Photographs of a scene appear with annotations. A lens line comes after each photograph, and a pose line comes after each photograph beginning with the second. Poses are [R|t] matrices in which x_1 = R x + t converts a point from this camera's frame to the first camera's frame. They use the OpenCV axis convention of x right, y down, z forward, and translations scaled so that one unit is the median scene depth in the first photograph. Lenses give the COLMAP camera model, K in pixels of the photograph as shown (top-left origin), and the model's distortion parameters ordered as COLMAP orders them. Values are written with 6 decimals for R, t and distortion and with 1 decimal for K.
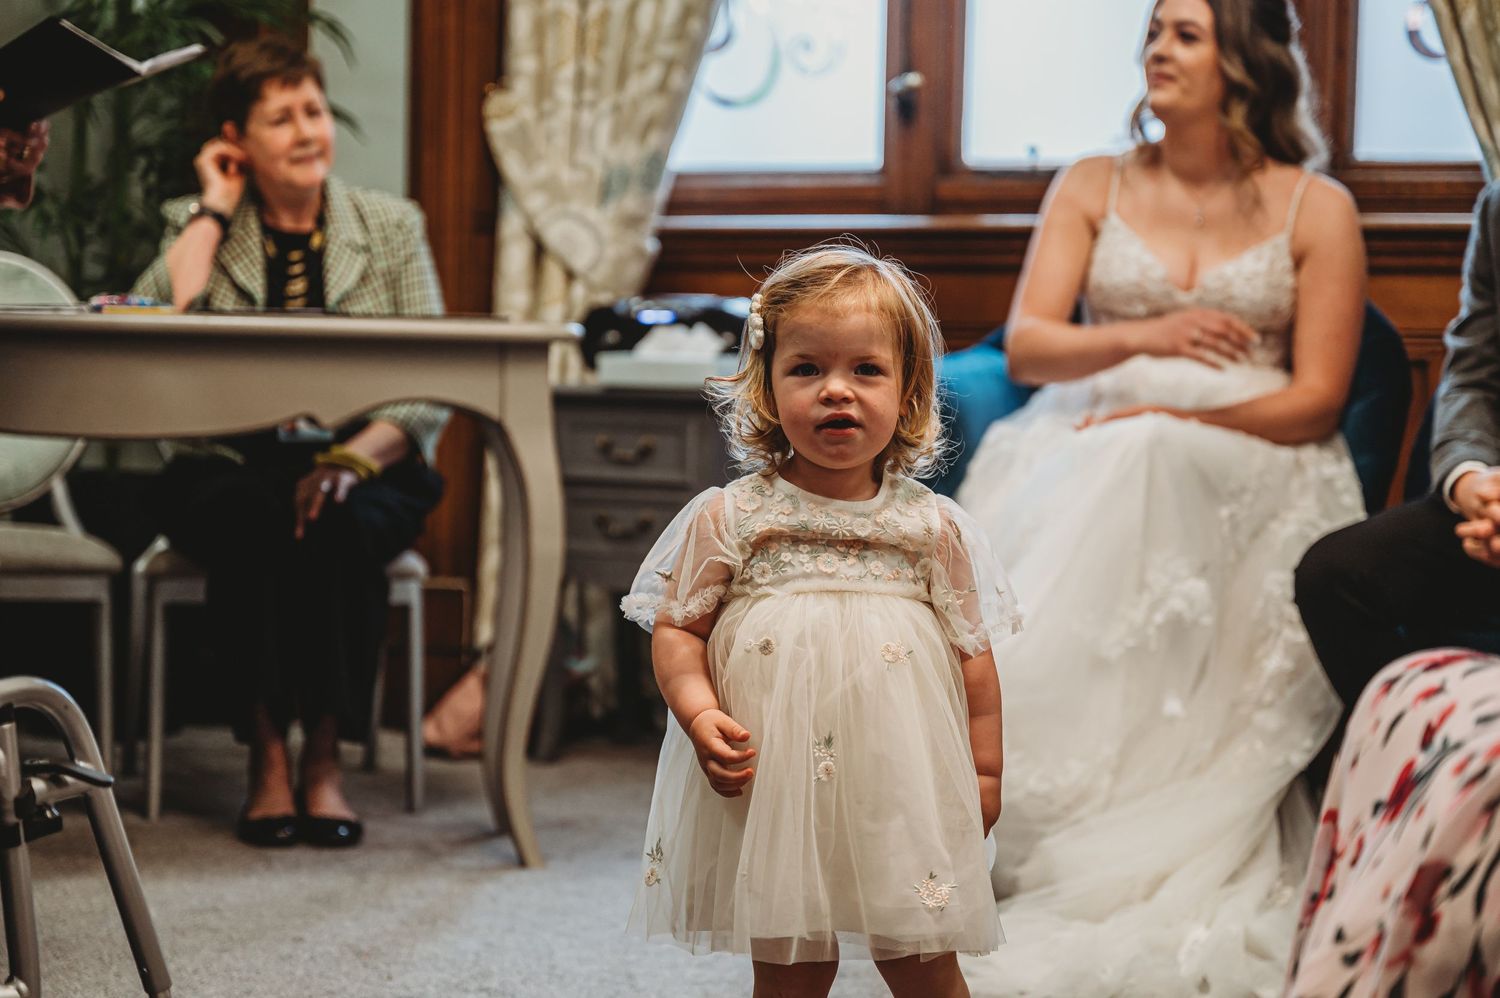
lens RADIAL K [[3014.5, 0, 750.0], [0, 3014.5, 499.0], [0, 0, 1]] dist [0.031859, -0.286131]
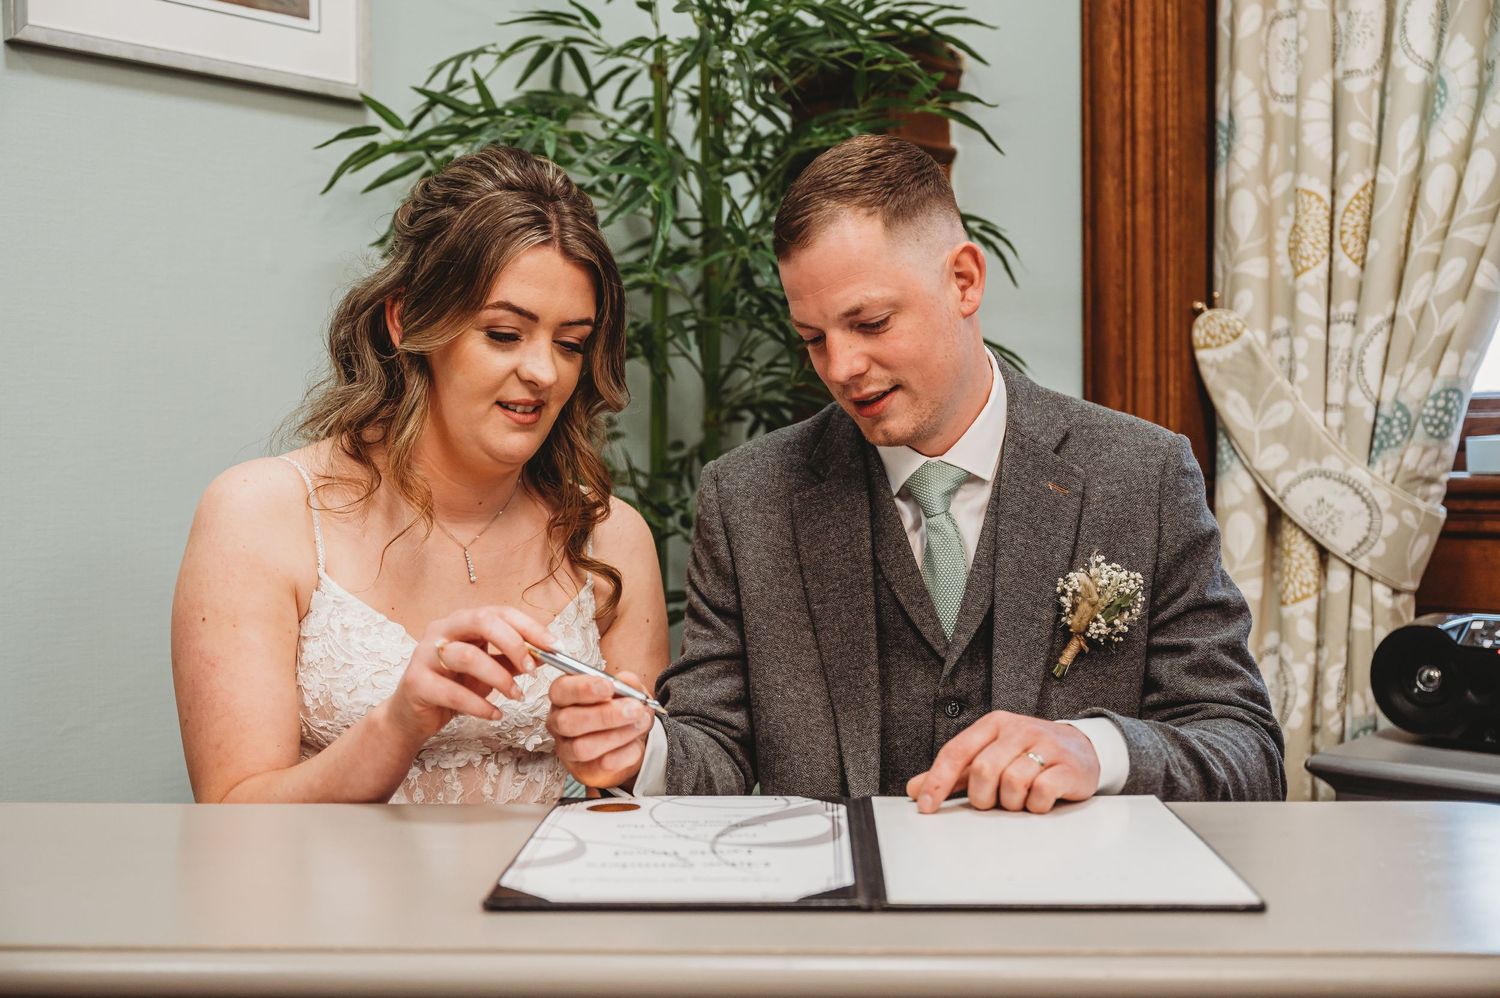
lens RADIAL K [[1701.3, 0, 716.3], [0, 1701.3, 493.9], [0, 0, 1]] dist [-0.004286, 0.010282]
pose [[0.970854, -0.029572, -0.237842, -0.103755], [0.021485, 0.999102, -0.036523, -0.077814], [0.238709, 0.030349, 0.970617, 0.573888]]
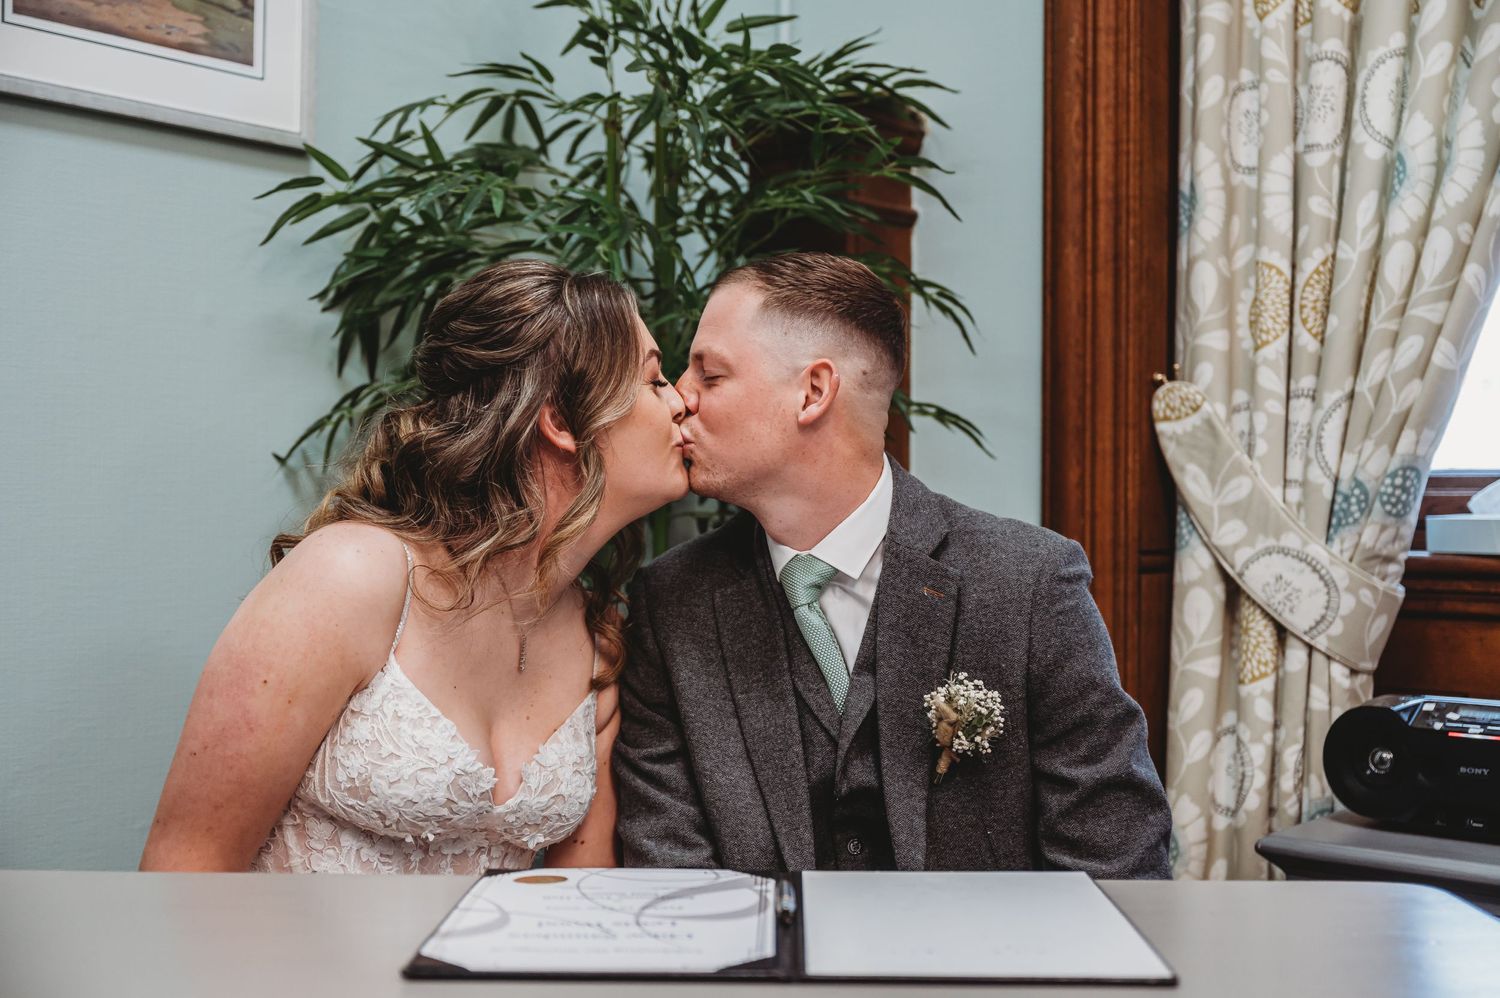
lens RADIAL K [[1806.8, 0, 750.0], [0, 1806.8, 499.0], [0, 0, 1]] dist [-0.001987, -0.004607]
pose [[0.979647, -0.019887, -0.199742, -0.096876], [0.006281, 0.997630, -0.068524, -0.078127], [0.200631, 0.065875, 0.977450, 0.561939]]
